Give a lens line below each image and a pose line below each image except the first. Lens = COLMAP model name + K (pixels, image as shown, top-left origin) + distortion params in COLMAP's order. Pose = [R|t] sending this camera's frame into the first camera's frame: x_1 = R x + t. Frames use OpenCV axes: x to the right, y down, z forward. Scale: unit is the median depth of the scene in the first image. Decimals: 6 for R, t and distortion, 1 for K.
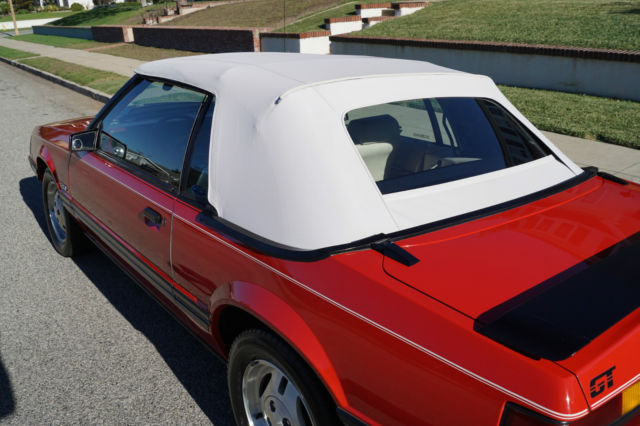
lens RADIAL K [[541.2, 0, 321.0], [0, 541.2, 230.1], [0, 0, 1]] dist [-0.072029, 0.008115]
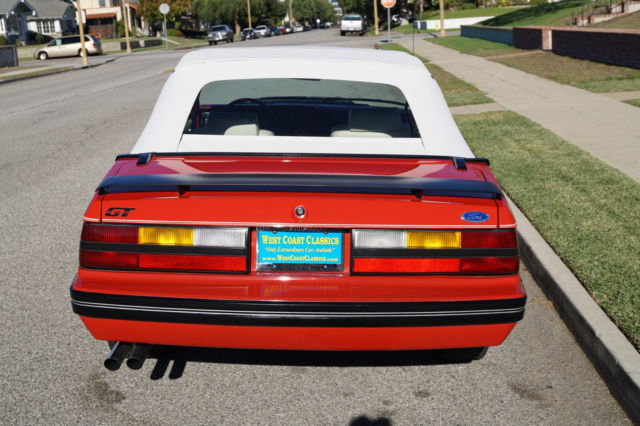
lens RADIAL K [[856.9, 0, 320.0], [0, 856.9, 213.0], [0, 0, 1]] dist [-0.008847, -0.049234]
pose [[0.778722, 0.125089, -0.614772, 0.399239], [-0.218249, 0.972728, -0.078529, 0.052103], [0.588183, 0.195326, 0.784786, -0.122081]]
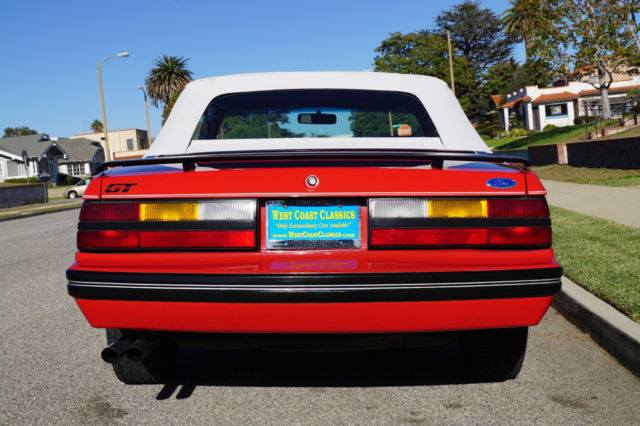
lens RADIAL K [[846.9, 0, 316.4], [0, 846.9, 215.2], [0, 0, 1]] dist [-0.028053, 0.011633]
pose [[0.760373, 0.006291, -0.649456, 0.386553], [-0.199942, 0.953659, -0.224851, 0.119348], [0.617945, 0.300824, 0.726394, -0.075205]]
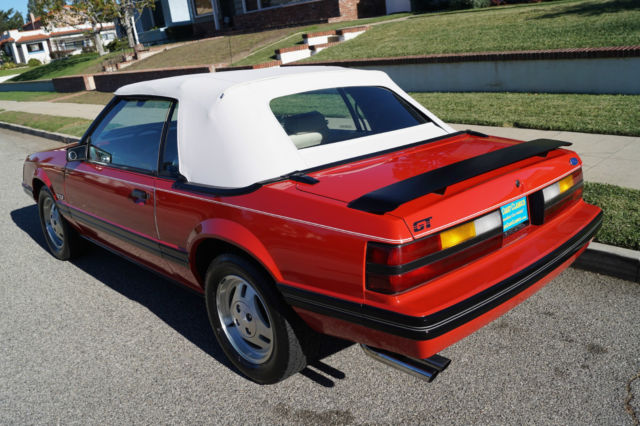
lens RADIAL K [[541.2, 0, 321.0], [0, 541.2, 230.1], [0, 0, 1]] dist [-0.072029, 0.008115]
pose [[0.993525, -0.103303, 0.047298, 0.018135], [0.105710, 0.993058, -0.051582, 0.050699], [-0.041641, 0.056248, 0.997548, -0.098635]]
